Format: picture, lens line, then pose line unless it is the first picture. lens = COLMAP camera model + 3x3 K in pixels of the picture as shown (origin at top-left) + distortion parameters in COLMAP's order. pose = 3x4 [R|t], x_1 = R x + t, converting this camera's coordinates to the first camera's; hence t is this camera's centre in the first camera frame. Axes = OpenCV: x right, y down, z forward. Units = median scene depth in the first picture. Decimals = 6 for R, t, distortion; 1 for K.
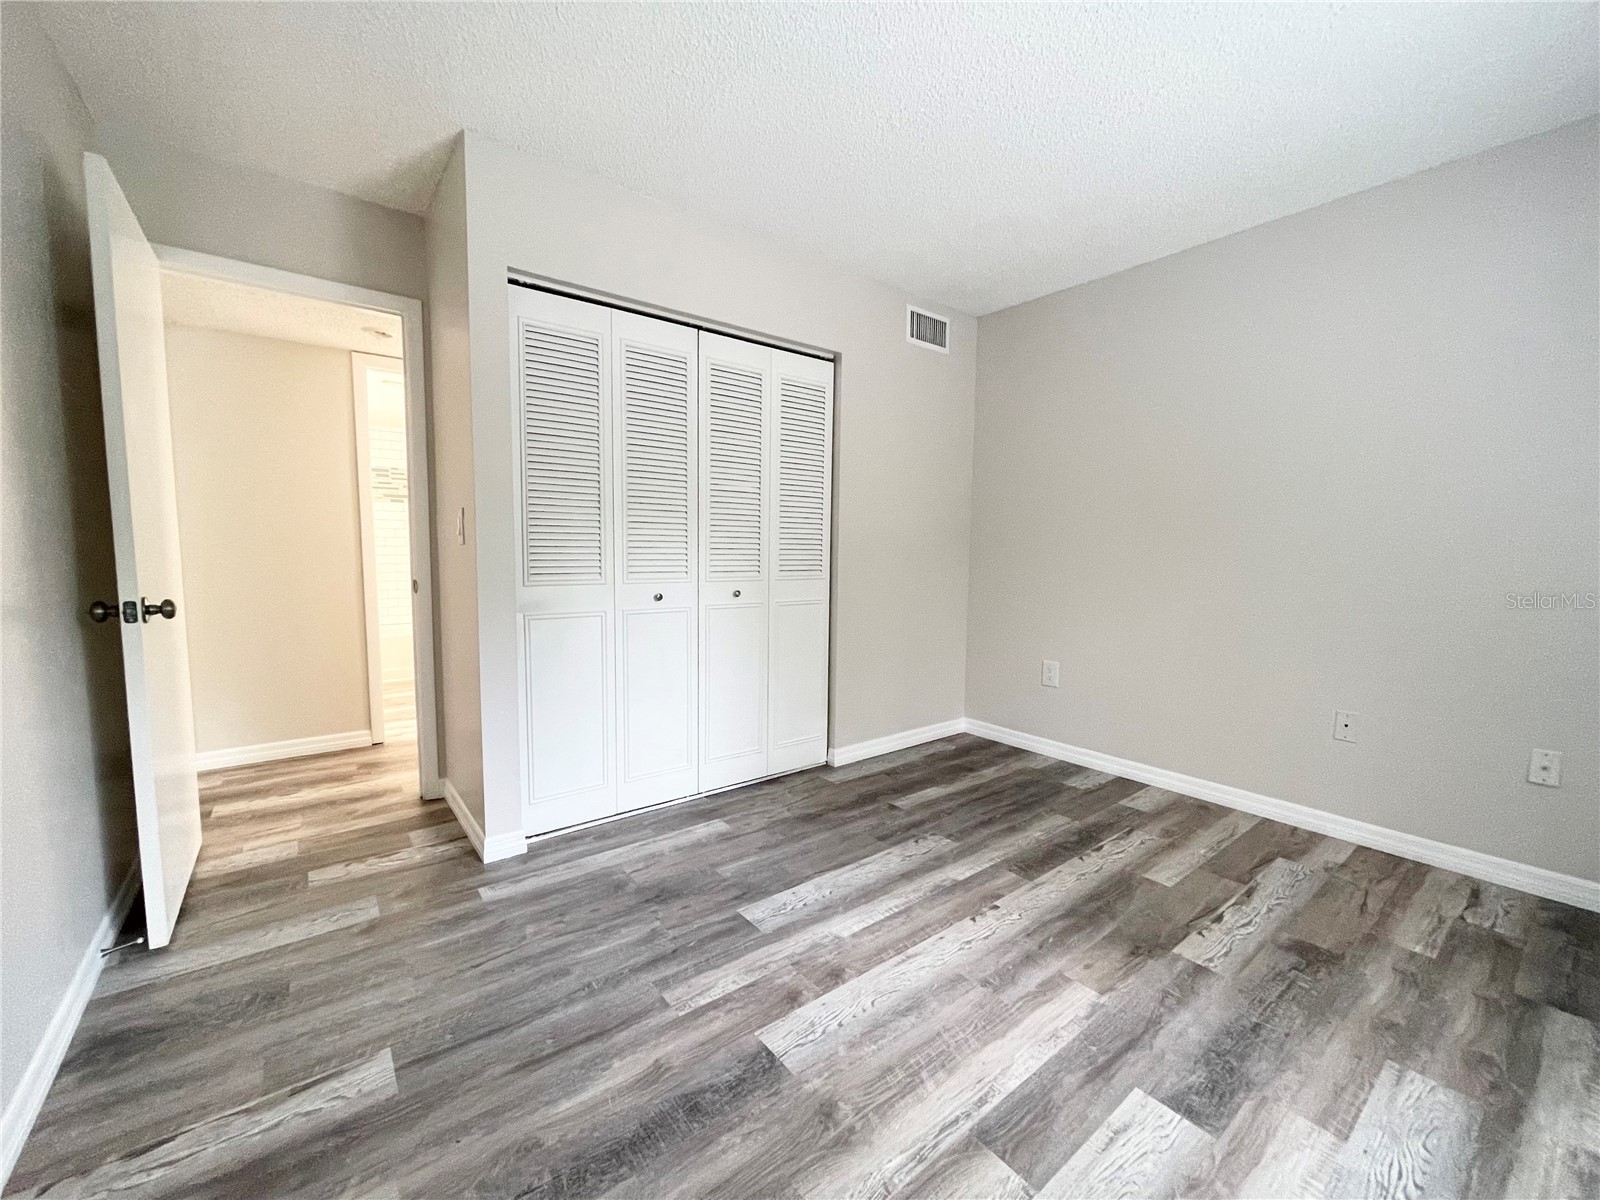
lens RADIAL K [[644.1, 0, 799.2], [0, 644.1, 602.2], [0, 0, 1]] dist [-0.007397, 0.003453]
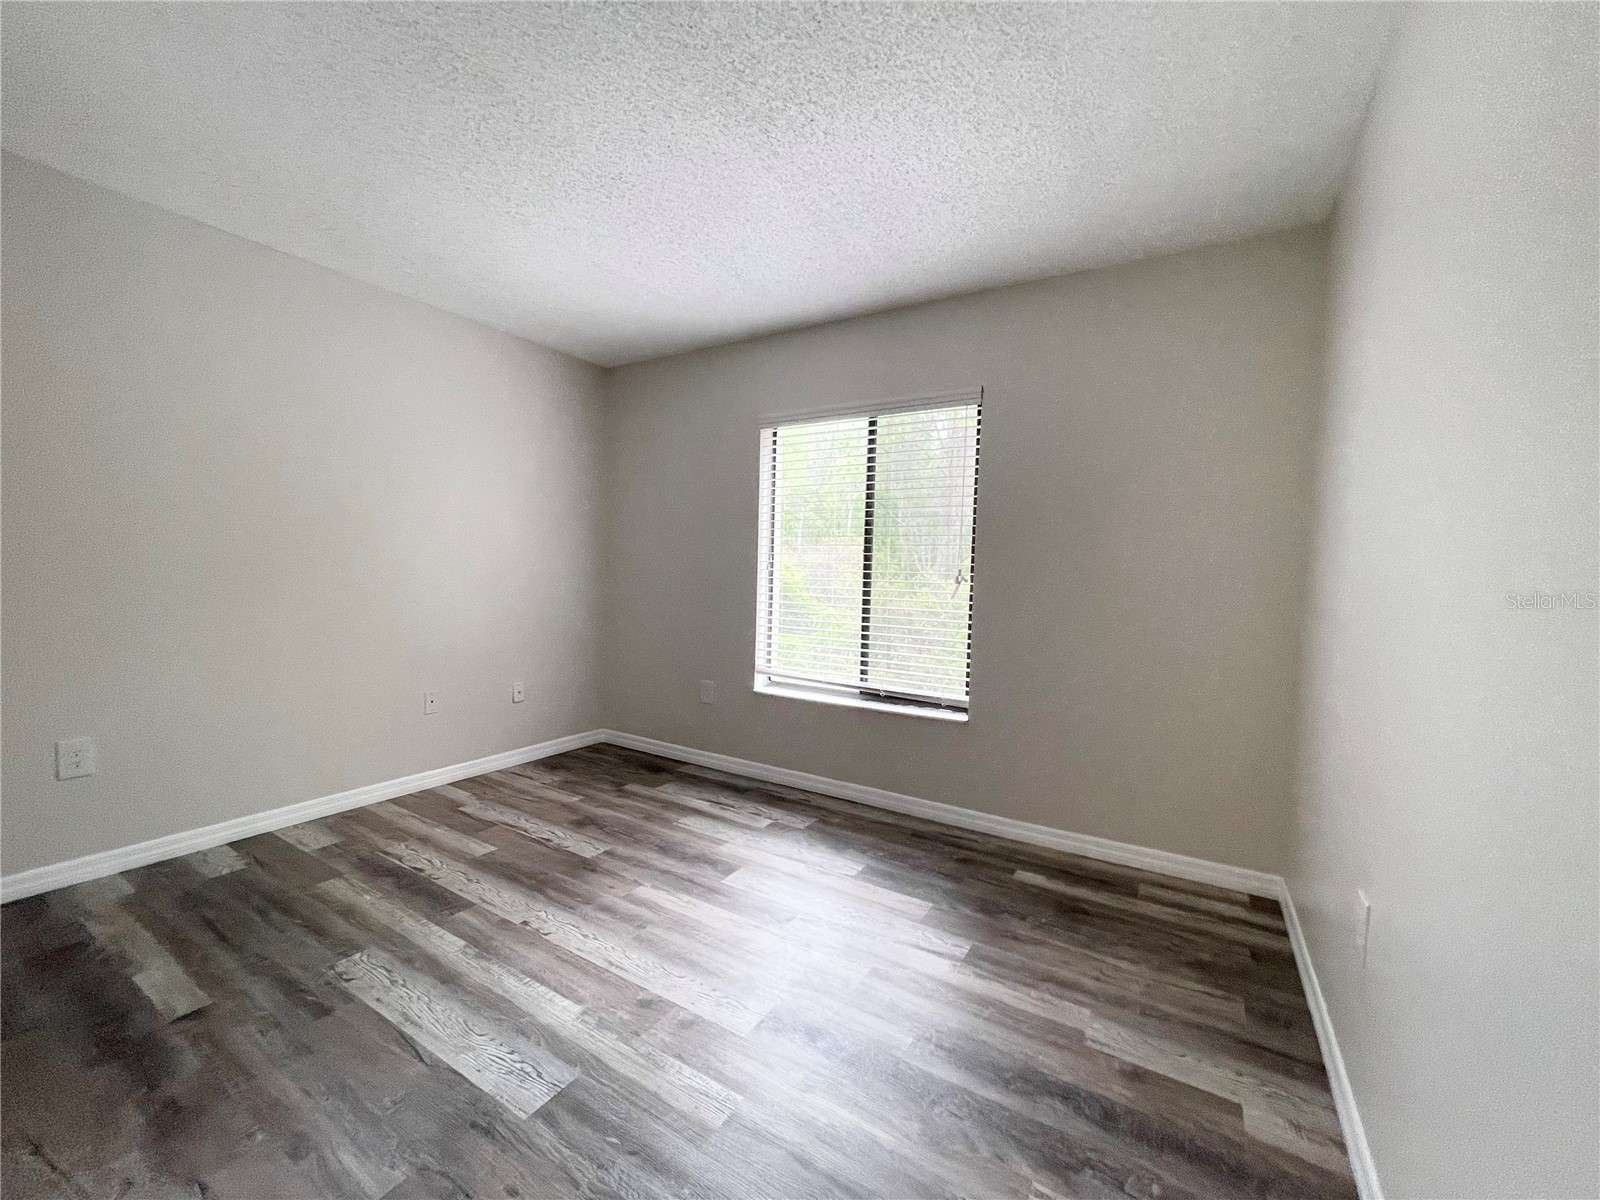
lens RADIAL K [[644.1, 0, 799.6], [0, 644.1, 599.1], [0, 0, 1]] dist [-0.007397, 0.003453]
pose [[-0.349183, -0.062218, 0.934987, -0.720395], [0.049533, 0.995173, 0.084722, -0.102846], [-0.935744, 0.075896, -0.344416, 0.825995]]
